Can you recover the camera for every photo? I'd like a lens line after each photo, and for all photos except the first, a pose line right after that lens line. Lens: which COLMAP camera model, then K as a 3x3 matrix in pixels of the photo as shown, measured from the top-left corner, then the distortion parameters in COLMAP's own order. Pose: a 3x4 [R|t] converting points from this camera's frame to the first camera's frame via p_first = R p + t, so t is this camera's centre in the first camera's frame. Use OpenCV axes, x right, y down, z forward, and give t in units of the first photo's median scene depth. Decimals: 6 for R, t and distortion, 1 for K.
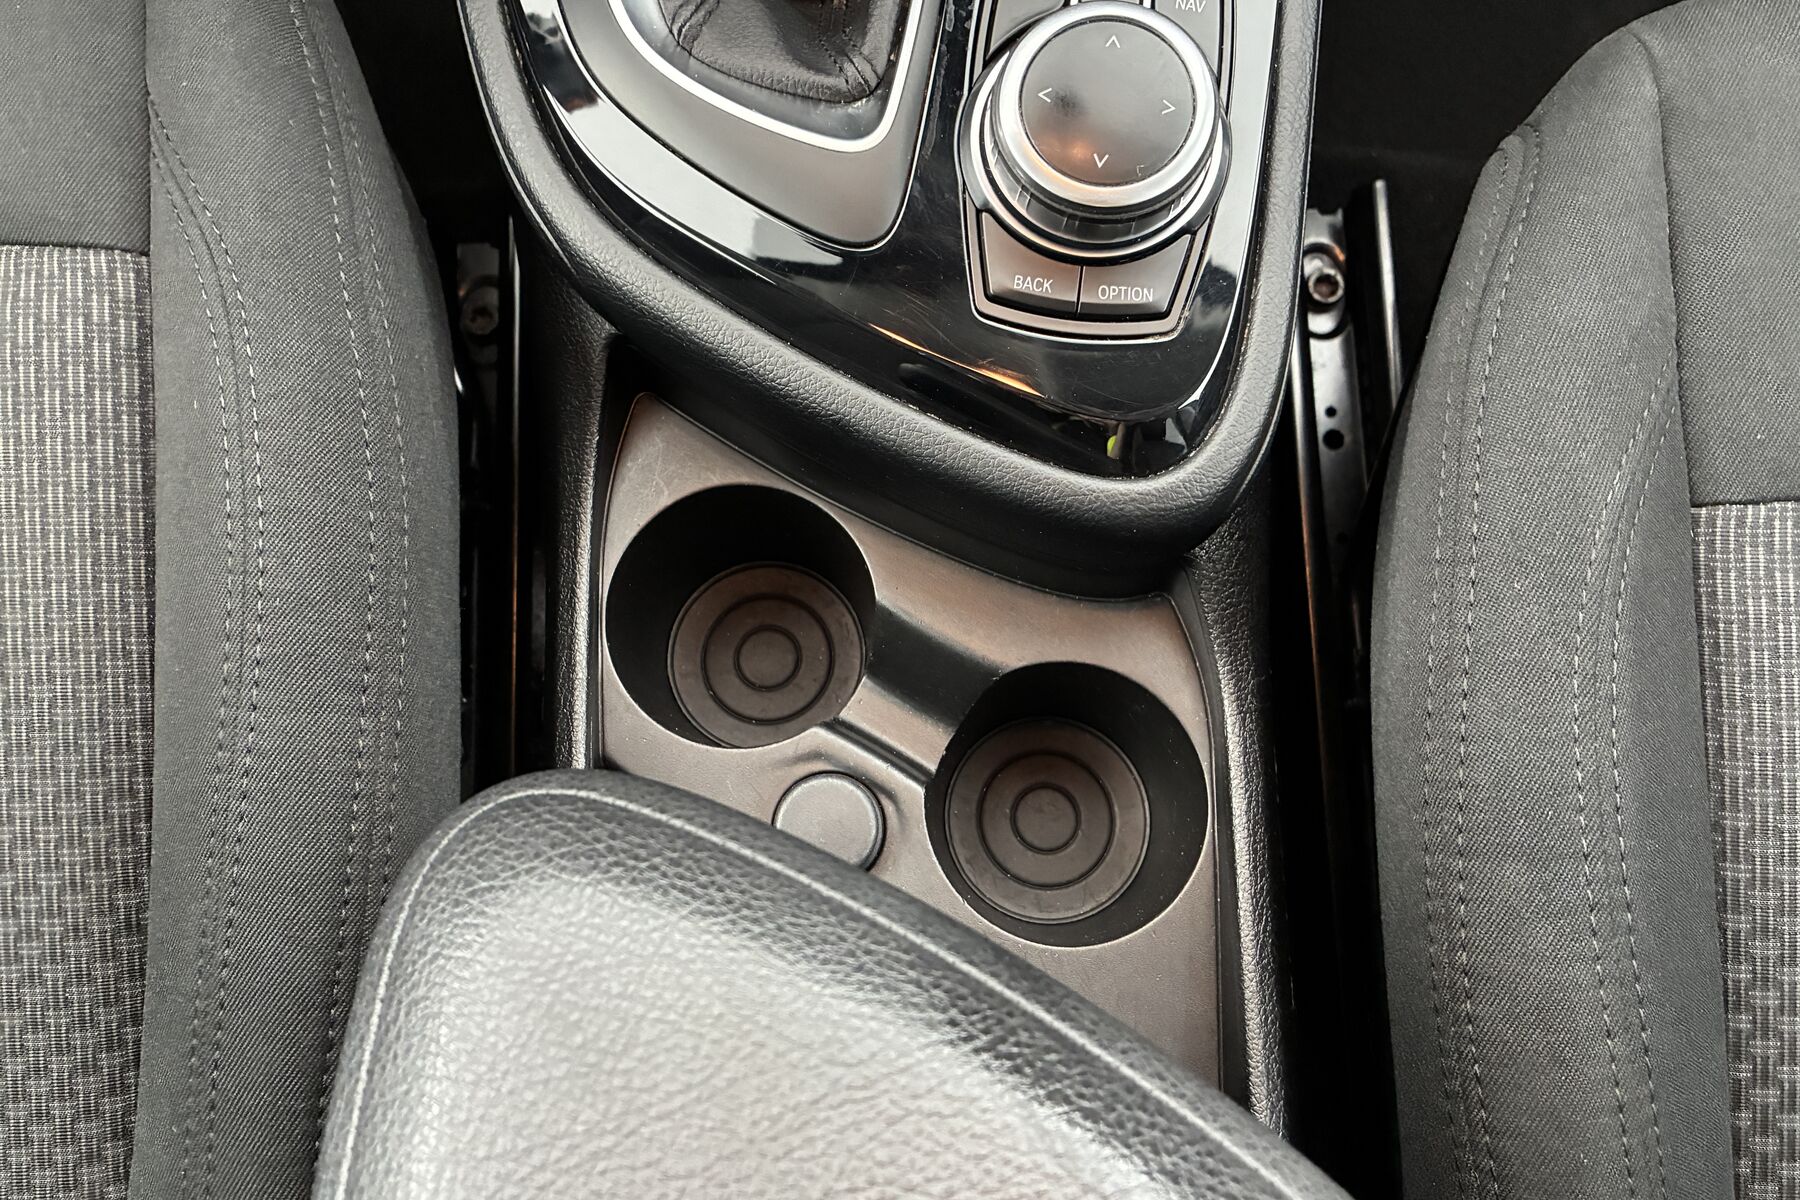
lens RADIAL K [[1420.0, 0, 837.8], [0, 1420.0, 598.9], [0, 0, 1]] dist [0.012121, -0.011376]
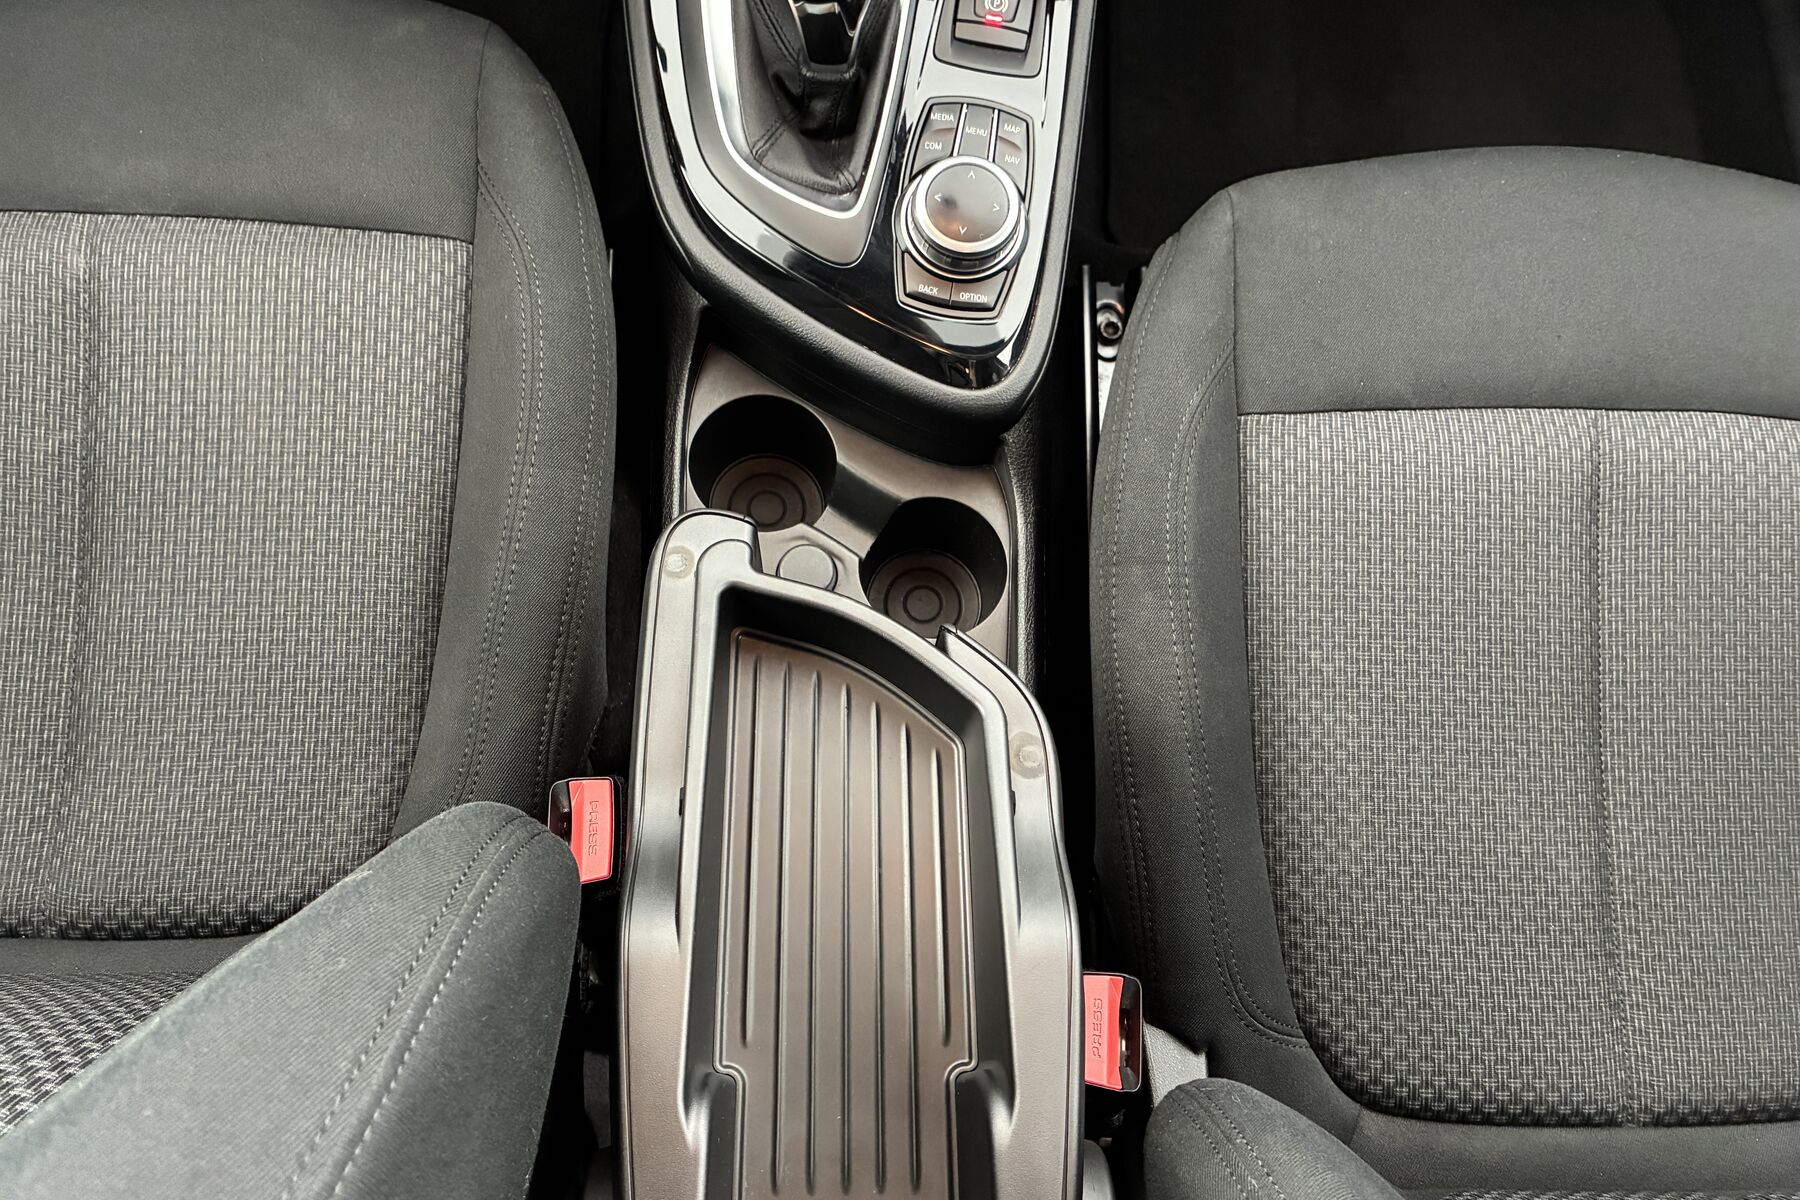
lens RADIAL K [[1420.0, 0, 837.8], [0, 1420.0, 598.9], [0, 0, 1]] dist [0.012121, -0.011376]
pose [[0.996149, 0.057146, 0.066495, -0.094601], [-0.052677, 0.996353, -0.067130, 0.342483], [-0.070089, 0.063368, 0.995526, -0.925718]]
